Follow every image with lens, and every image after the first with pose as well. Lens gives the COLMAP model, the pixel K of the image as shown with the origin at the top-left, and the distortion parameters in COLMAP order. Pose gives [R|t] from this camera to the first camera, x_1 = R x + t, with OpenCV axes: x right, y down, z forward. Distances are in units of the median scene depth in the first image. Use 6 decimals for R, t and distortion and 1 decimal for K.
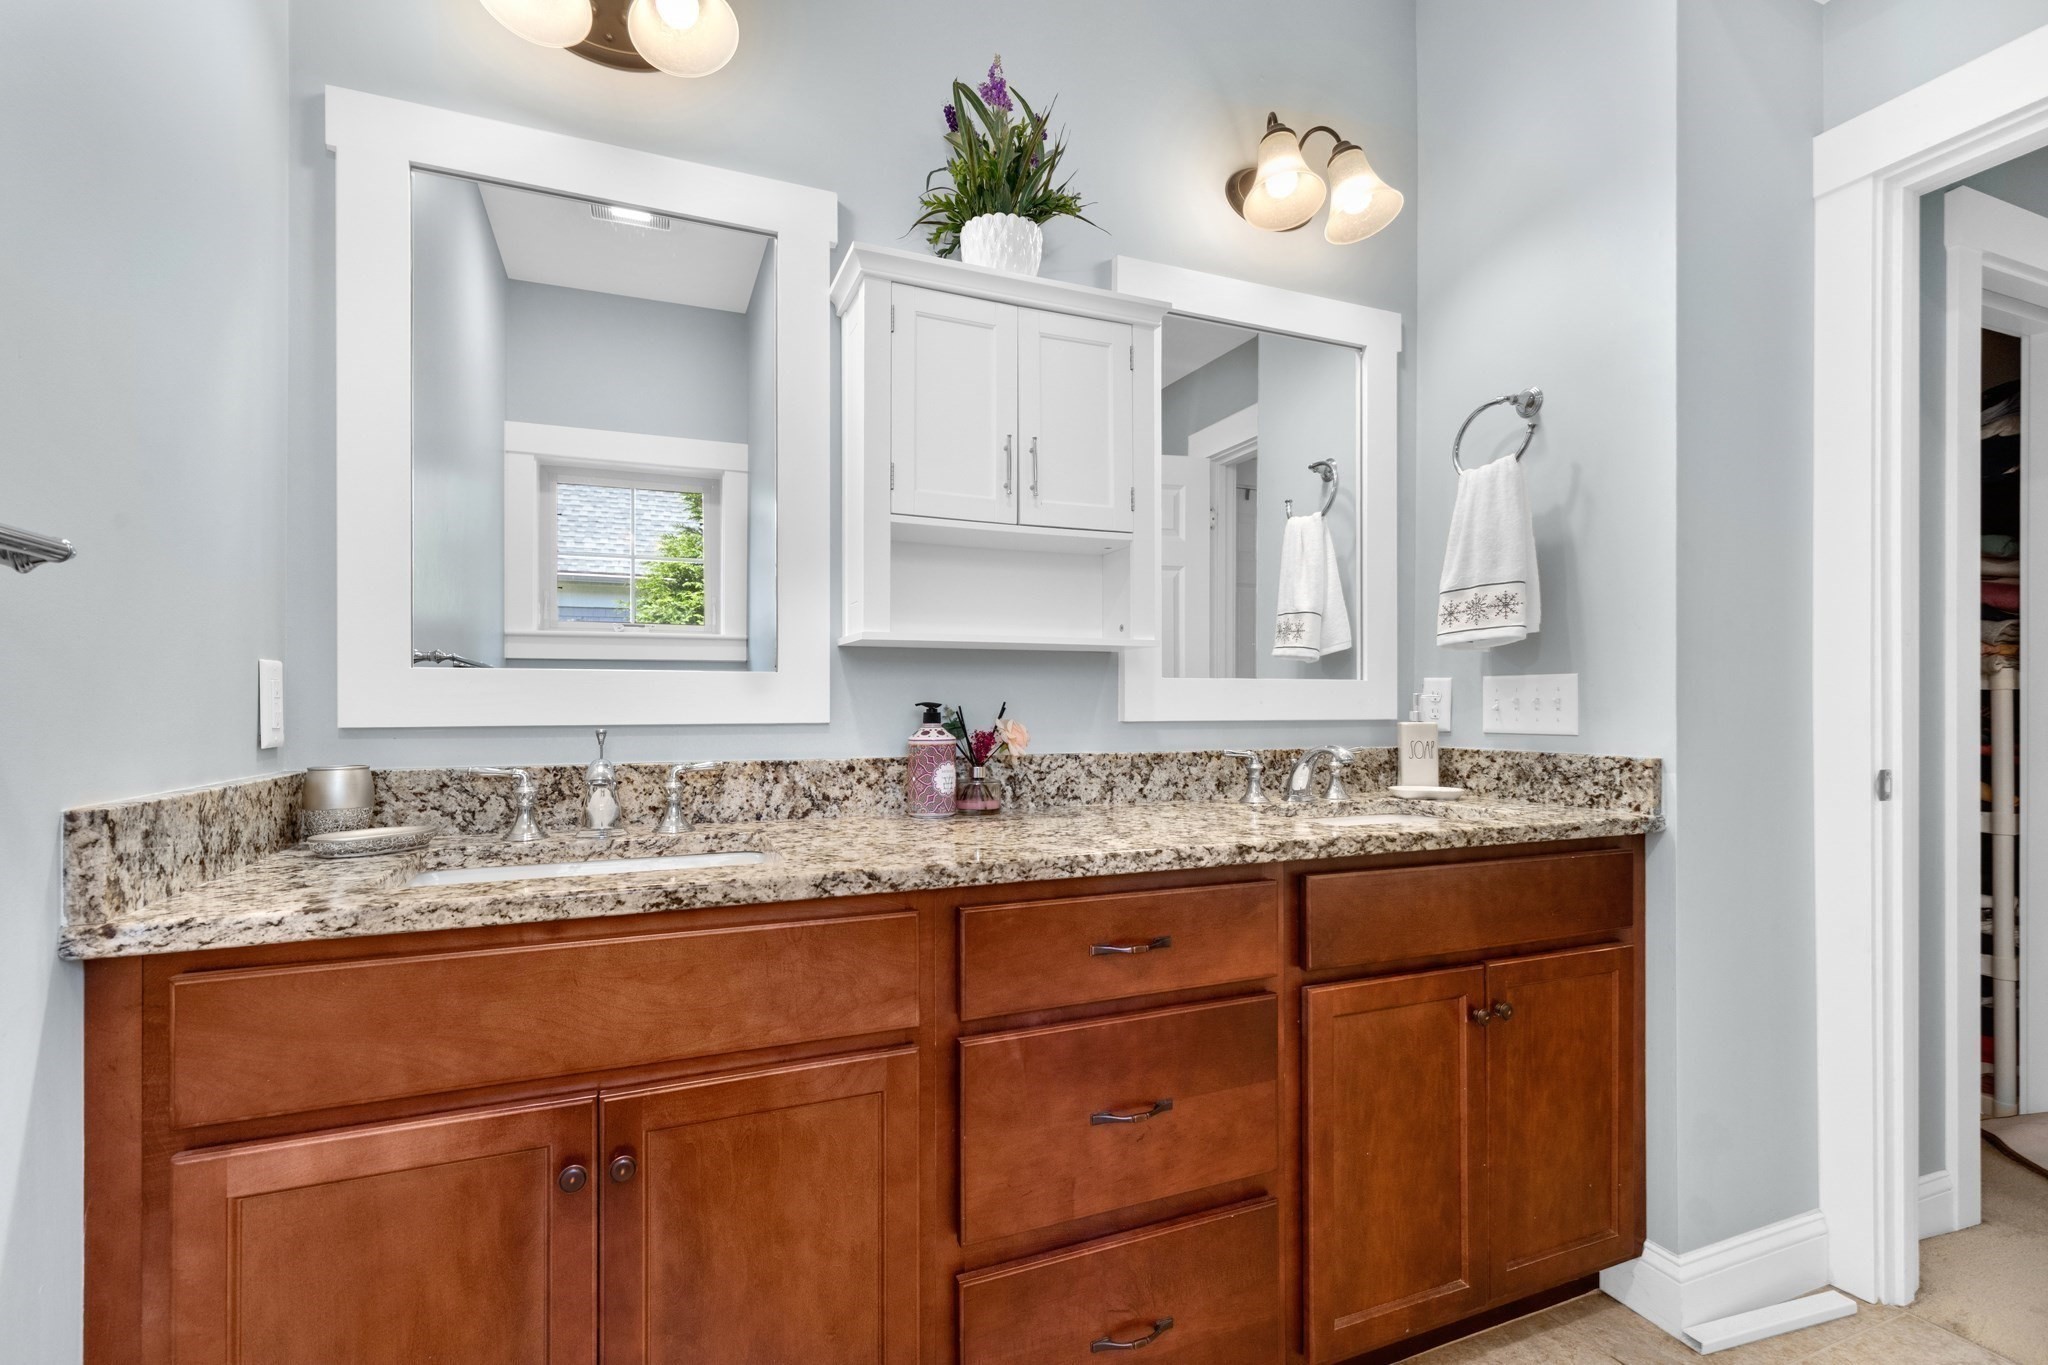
lens RADIAL K [[934.4, 0, 1030.2], [0, 934.4, 693.9], [0, 0, 1]] dist [0.016479, -0.011495]
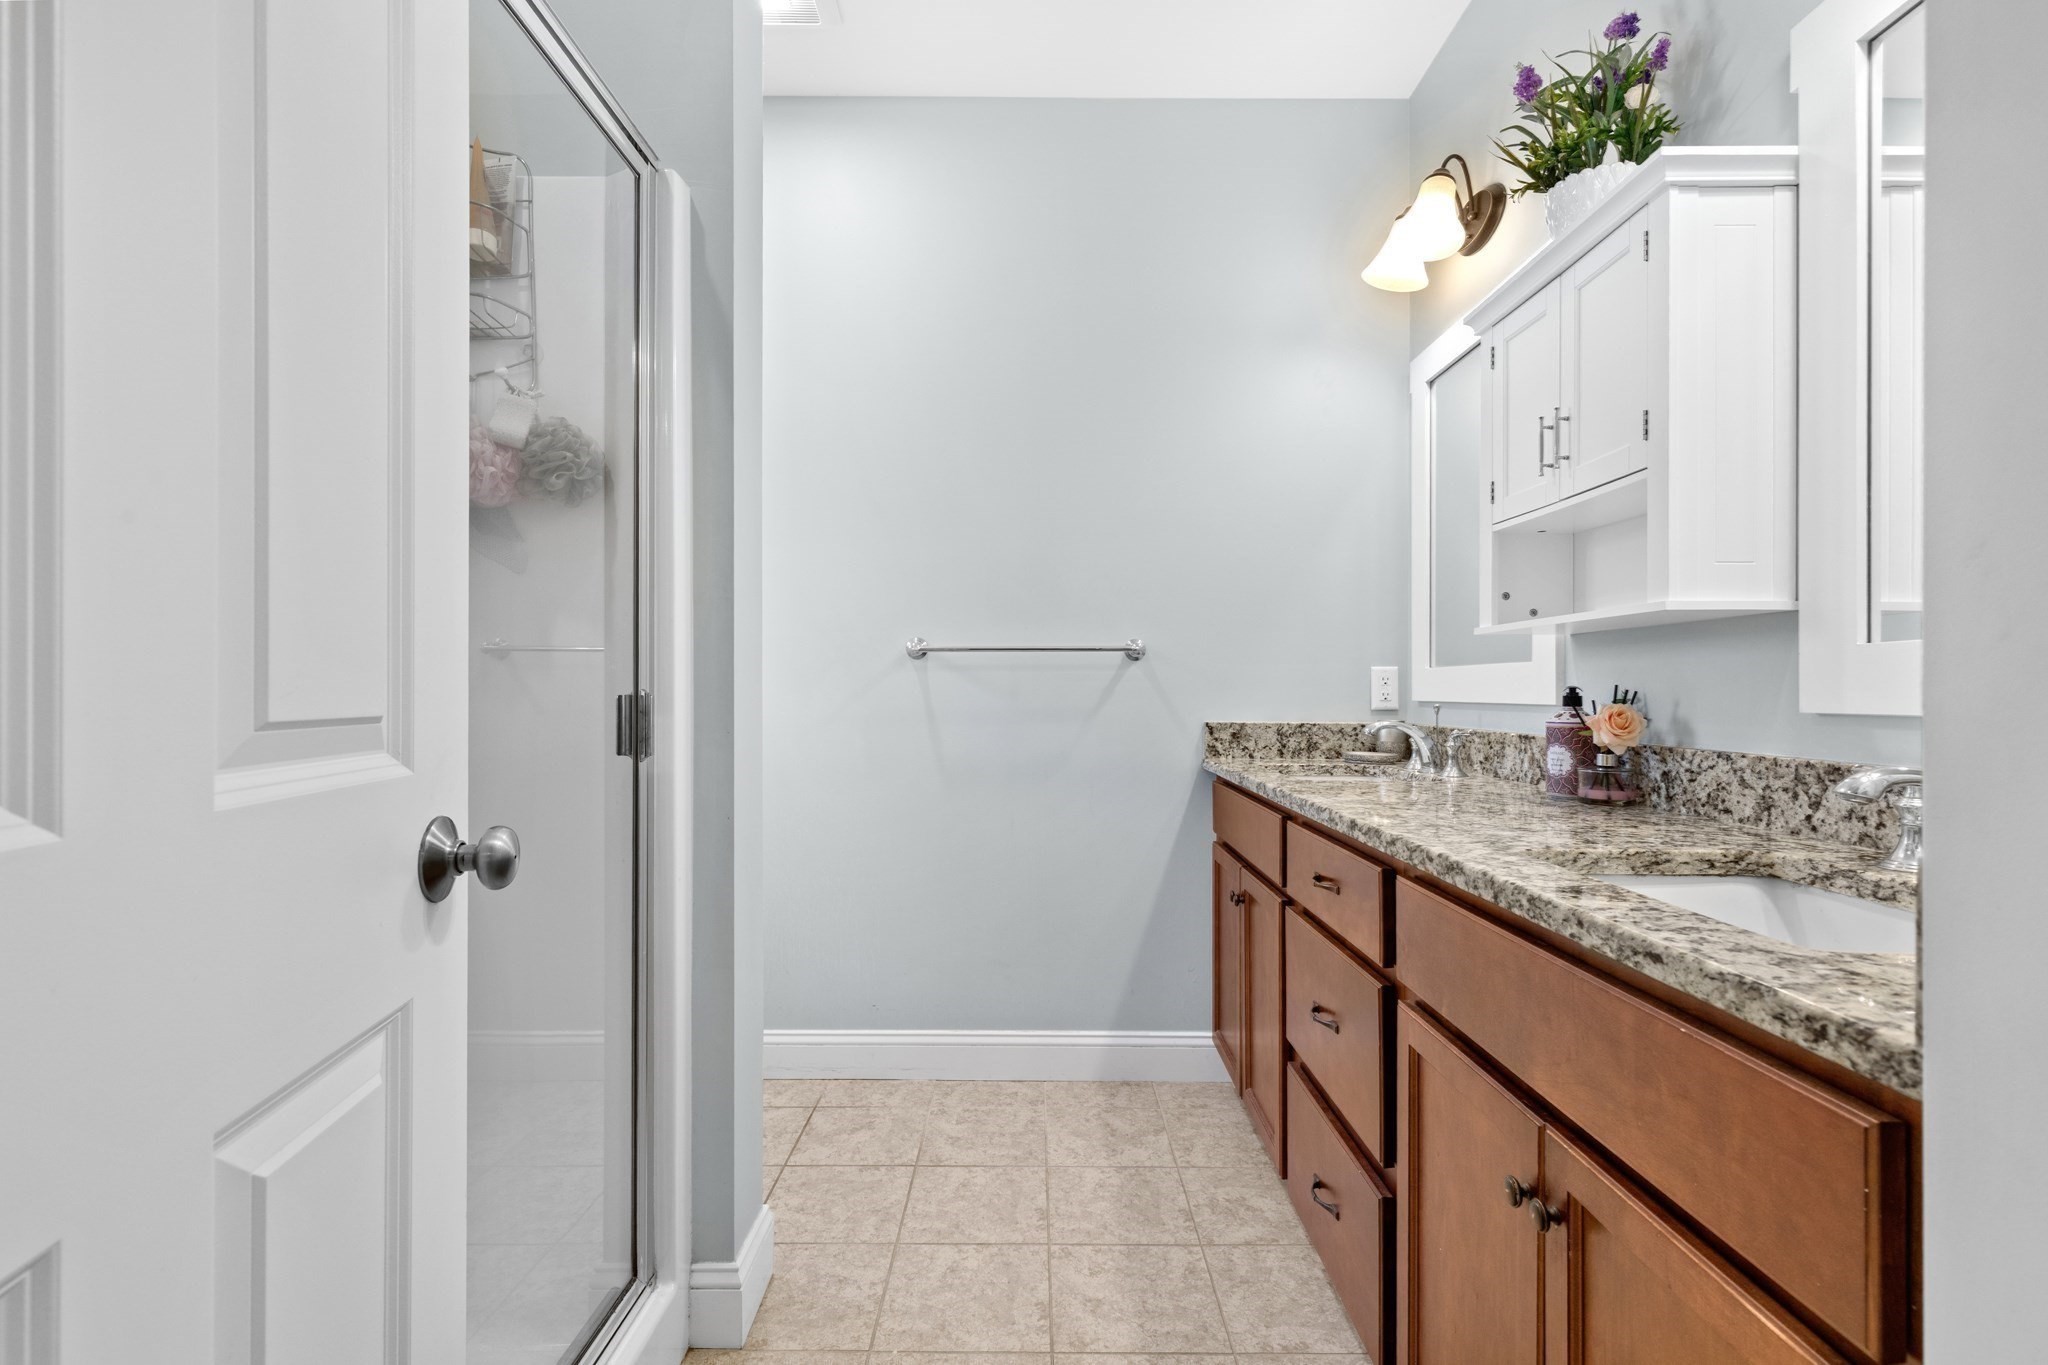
lens RADIAL K [[934.4, 0, 1030.2], [0, 934.4, 693.9], [0, 0, 1]] dist [0.016479, -0.011495]
pose [[-0.389613, 0.002750, -0.920975, 0.964732], [0.007419, 0.999972, -0.000152, 0.012663], [0.920949, -0.006892, -0.389622, 0.779411]]
